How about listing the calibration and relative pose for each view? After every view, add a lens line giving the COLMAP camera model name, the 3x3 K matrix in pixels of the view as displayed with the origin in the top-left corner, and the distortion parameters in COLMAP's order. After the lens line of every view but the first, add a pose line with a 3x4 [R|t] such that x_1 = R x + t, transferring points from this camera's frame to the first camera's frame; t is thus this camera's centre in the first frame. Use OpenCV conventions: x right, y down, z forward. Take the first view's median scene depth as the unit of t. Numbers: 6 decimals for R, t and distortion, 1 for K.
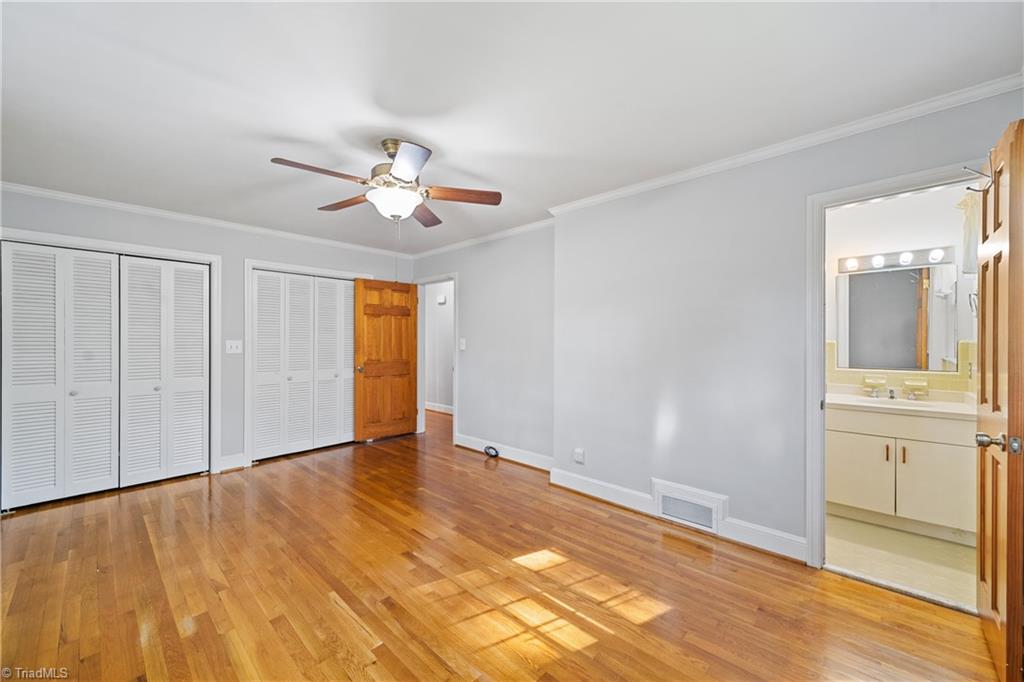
lens RADIAL K [[390.1, 0, 512.9], [0, 390.1, 339.2], [0, 0, 1]] dist [-0.000139, -0.000271]
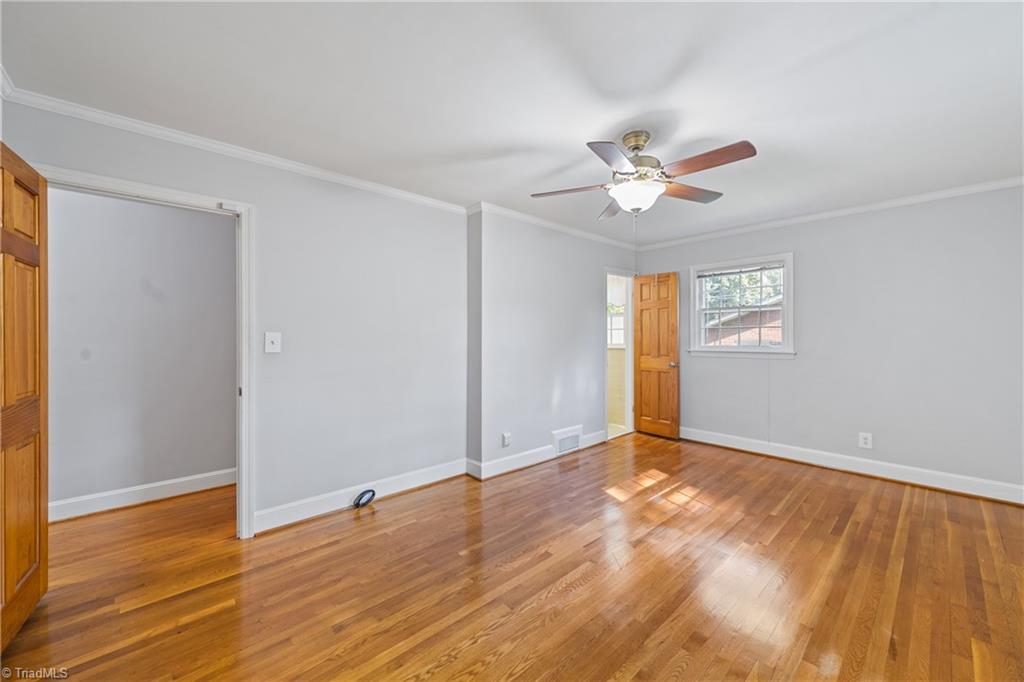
lens RADIAL K [[409.7, 0, 513.9], [0, 409.7, 336.4], [0, 0, 1]] dist [-0.000482, -0.000063]
pose [[0.060838, -0.005046, 0.998135, -1.225615], [-0.000497, 0.999987, 0.005086, 0.001412], [-0.998148, -0.000806, 0.060834, 1.128604]]
